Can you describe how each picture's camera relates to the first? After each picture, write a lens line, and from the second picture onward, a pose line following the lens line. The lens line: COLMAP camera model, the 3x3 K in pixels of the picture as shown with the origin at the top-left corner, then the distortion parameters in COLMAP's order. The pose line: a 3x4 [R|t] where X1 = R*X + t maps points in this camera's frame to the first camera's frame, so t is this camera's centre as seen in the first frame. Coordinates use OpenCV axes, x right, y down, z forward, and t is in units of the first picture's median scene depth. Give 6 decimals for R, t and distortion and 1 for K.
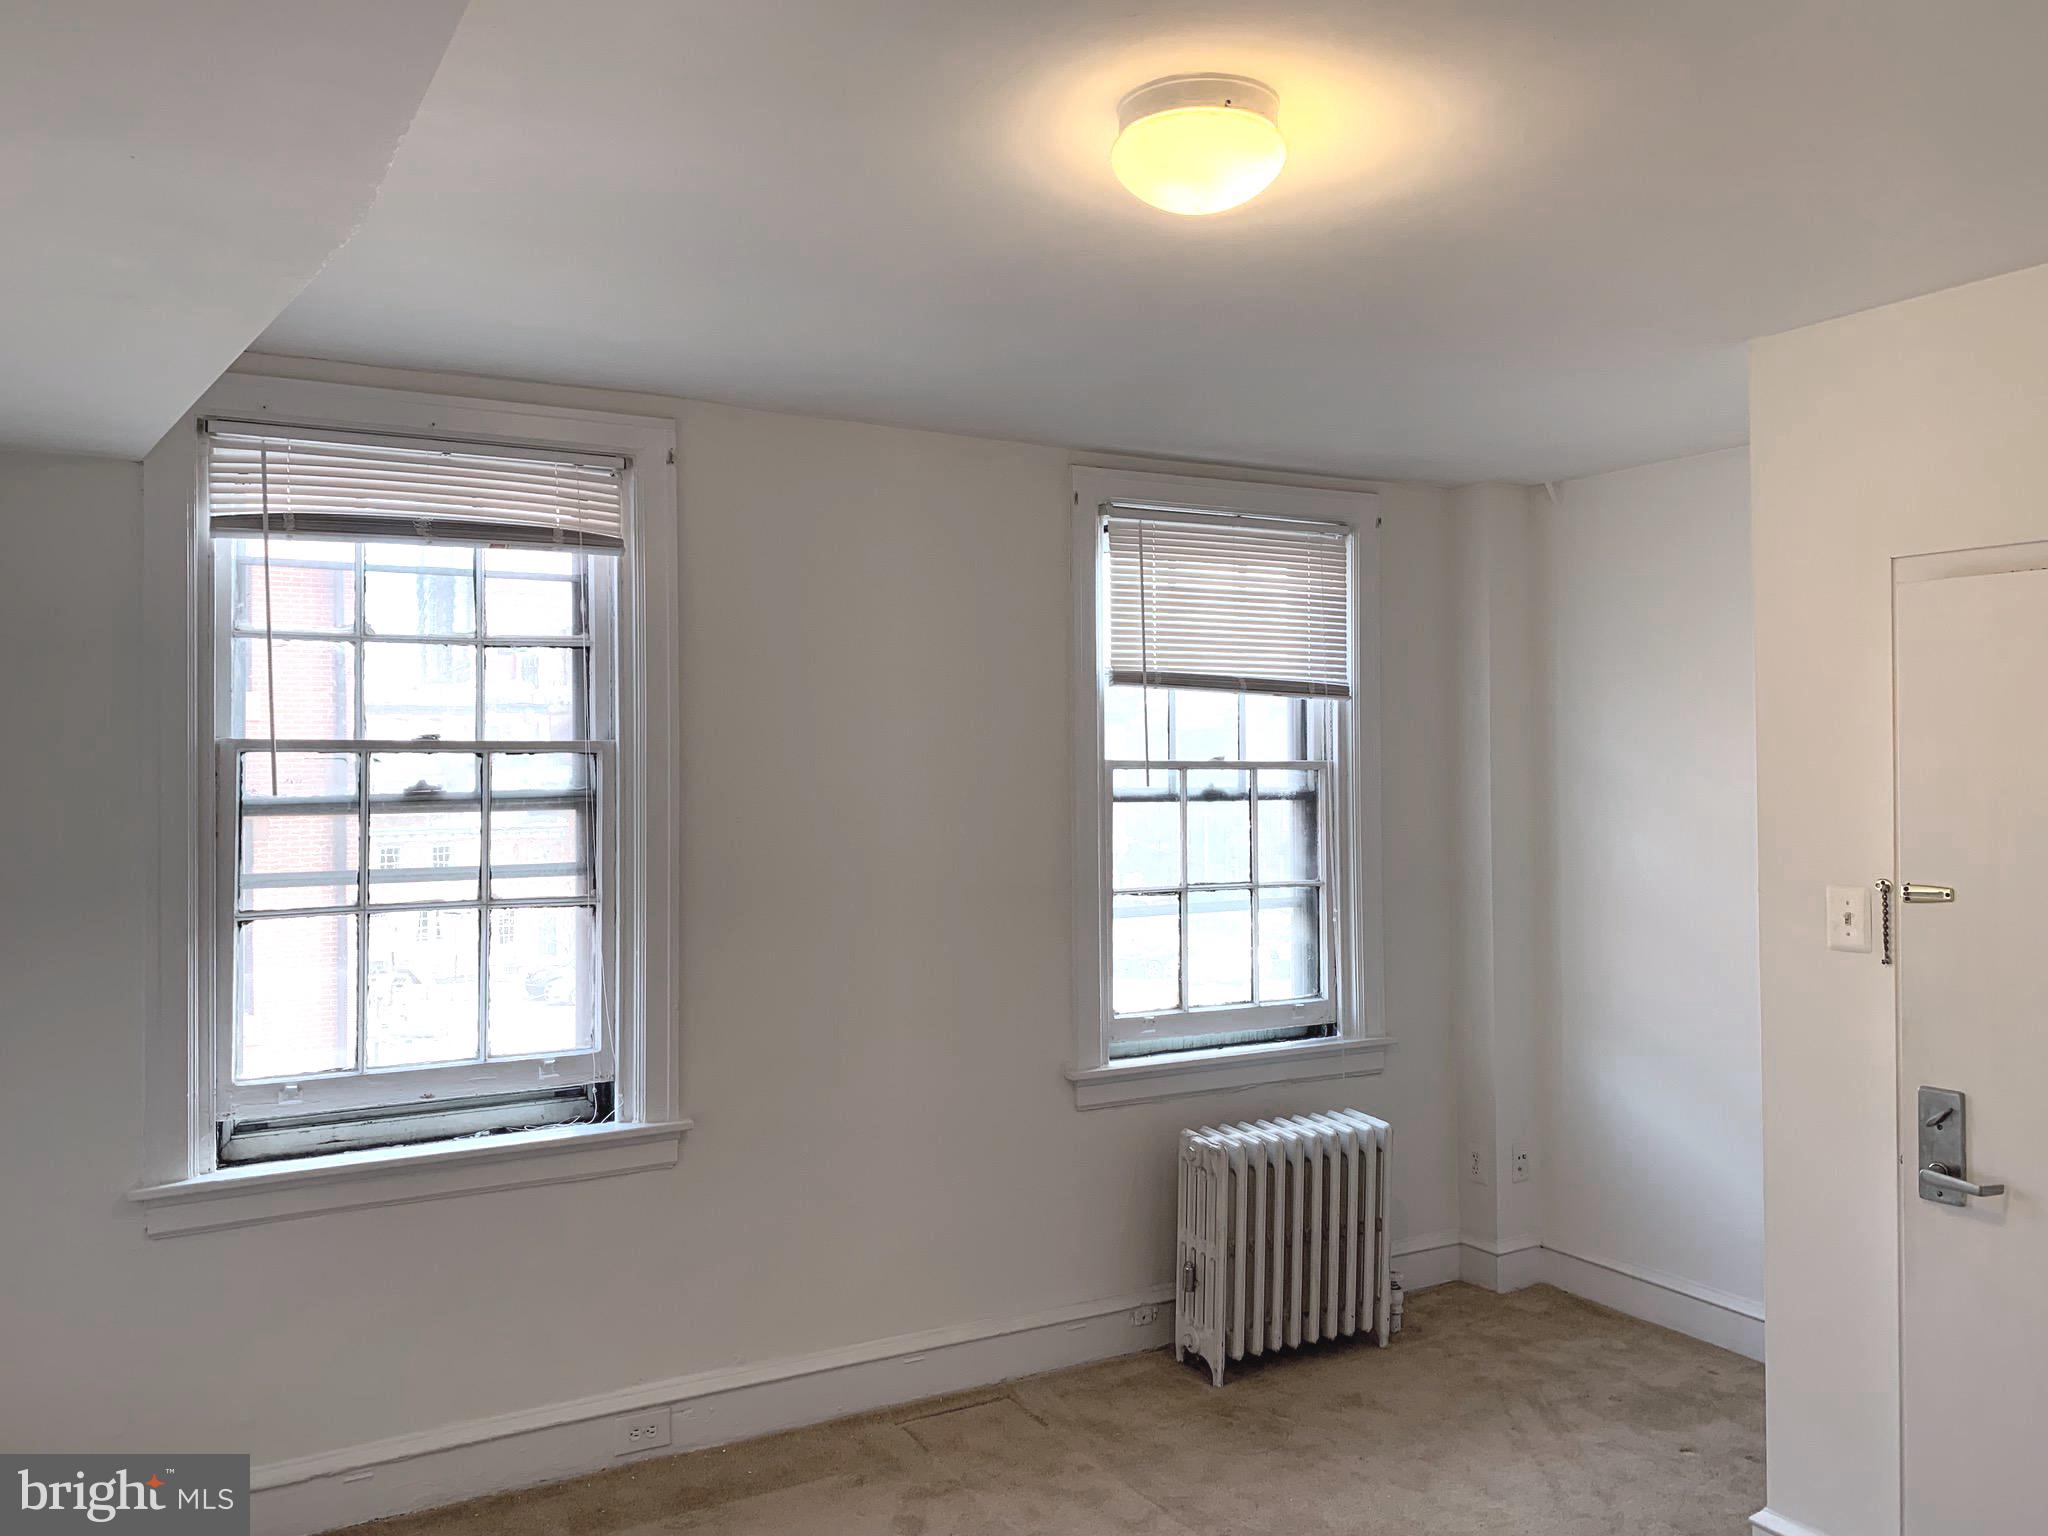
lens RADIAL K [[1562.3, 0, 1033.2], [0, 1562.3, 762.6], [0, 0, 1]] dist [0.030196, -0.036665]
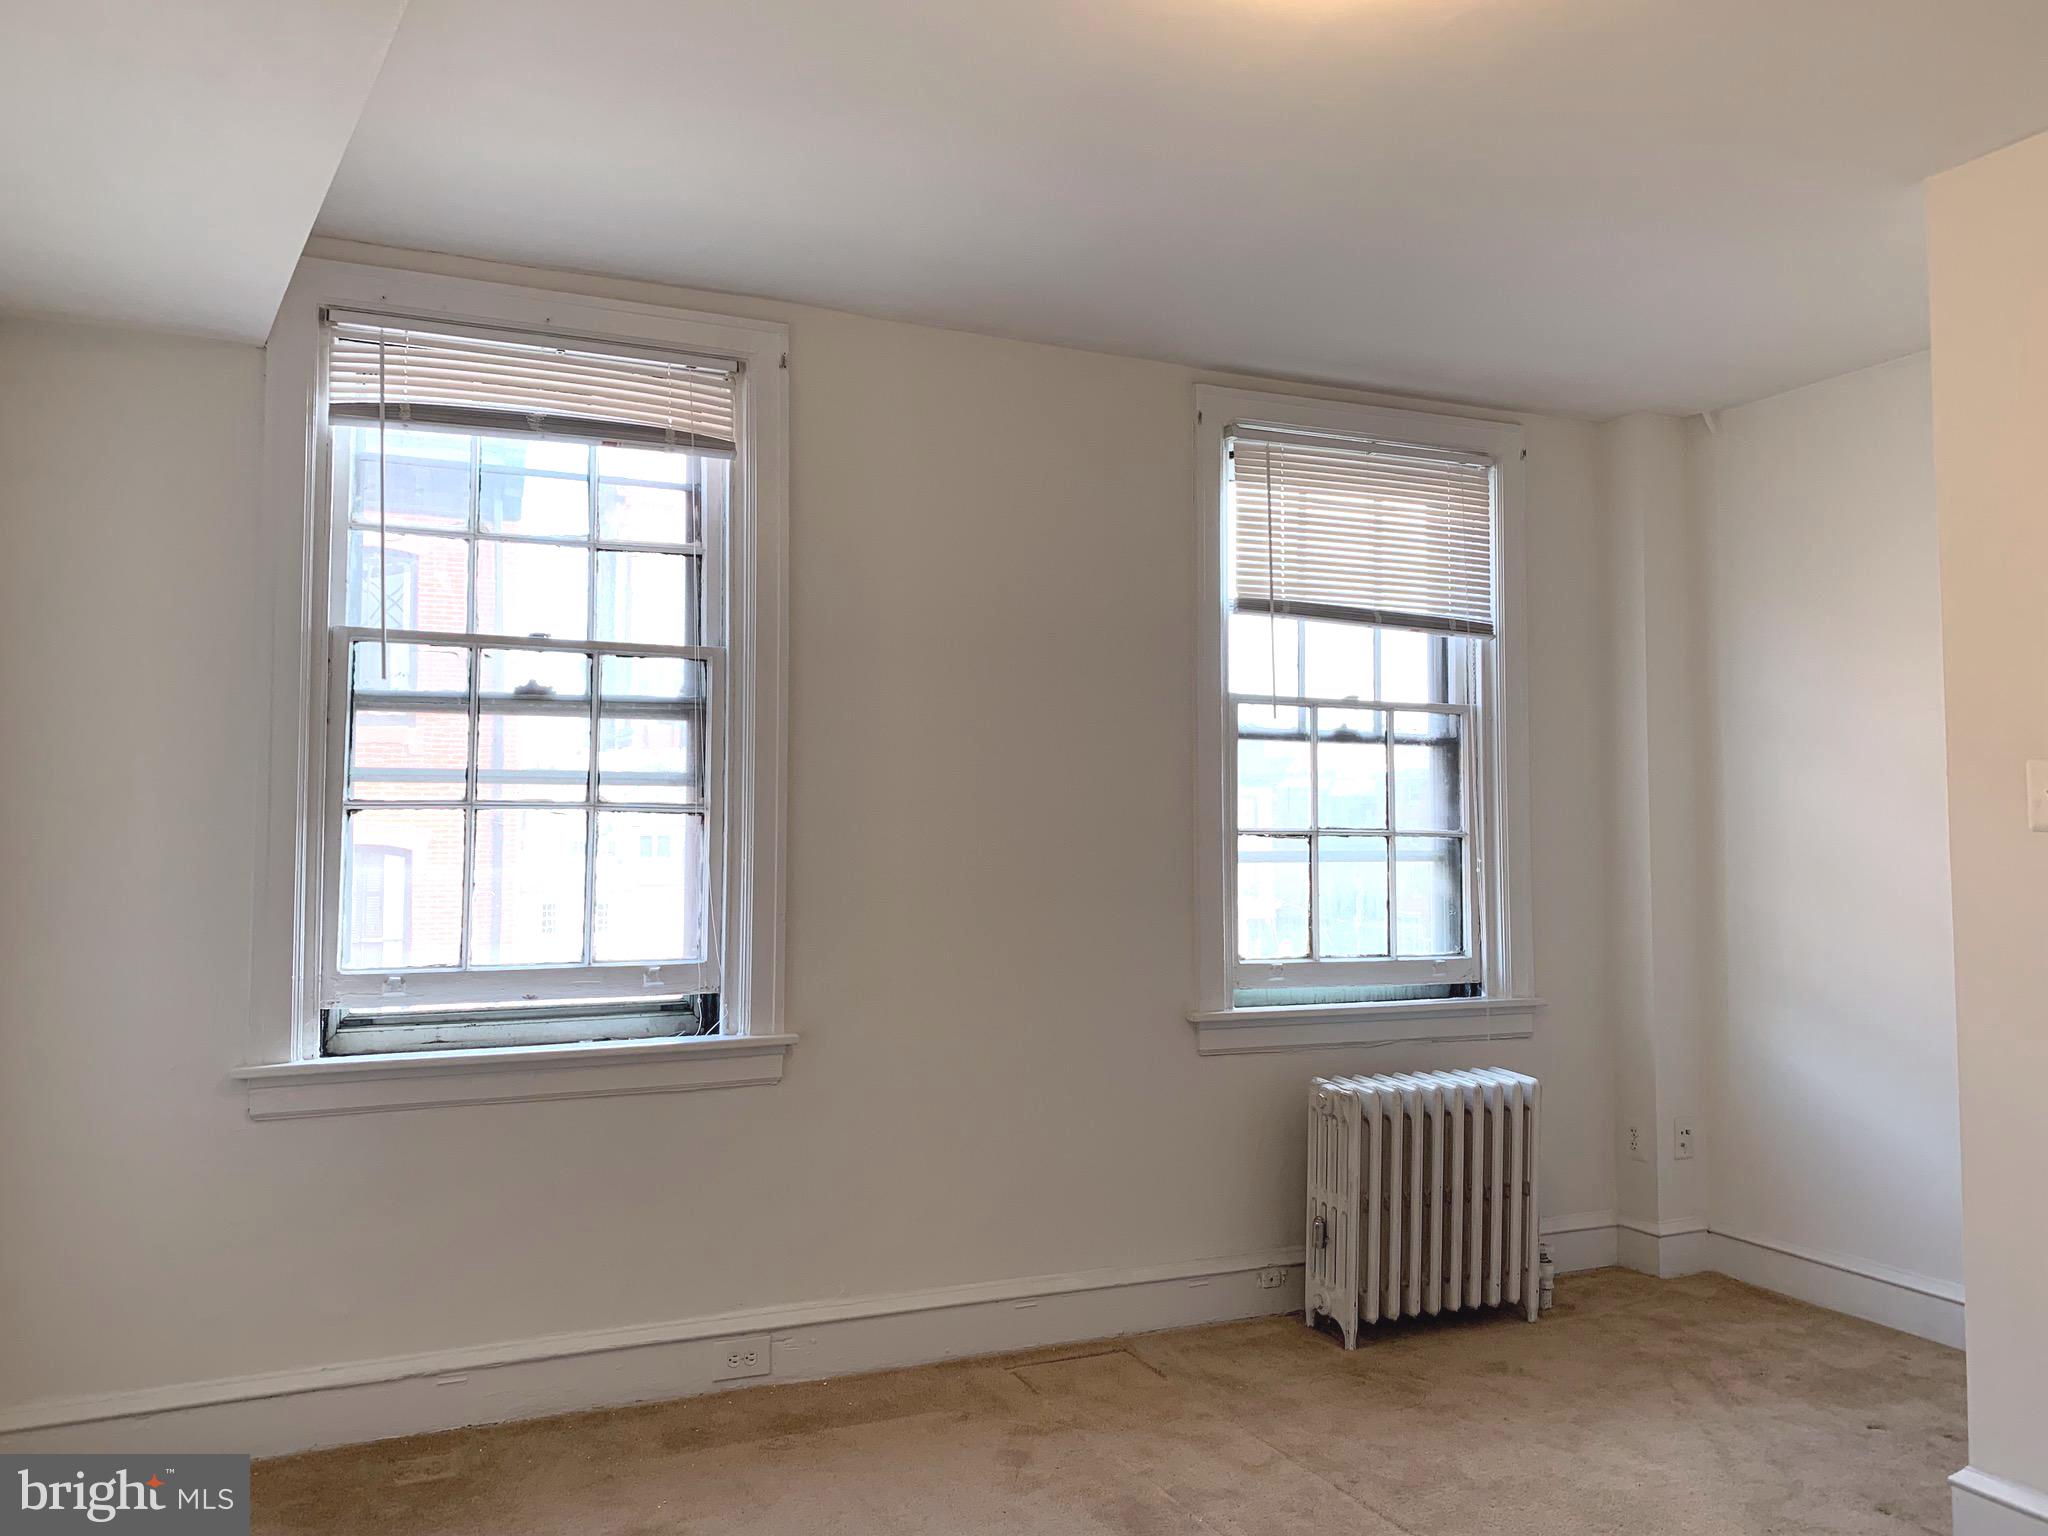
lens RADIAL K [[1562.3, 0, 1036.6], [0, 1562.3, 772.4], [0, 0, 1]] dist [0.030196, -0.036665]
pose [[0.995764, 0.002698, -0.091912, 0.018114], [-0.006391, 0.999183, -0.039903, 0.100548], [0.091729, 0.040321, 0.994967, 0.042565]]
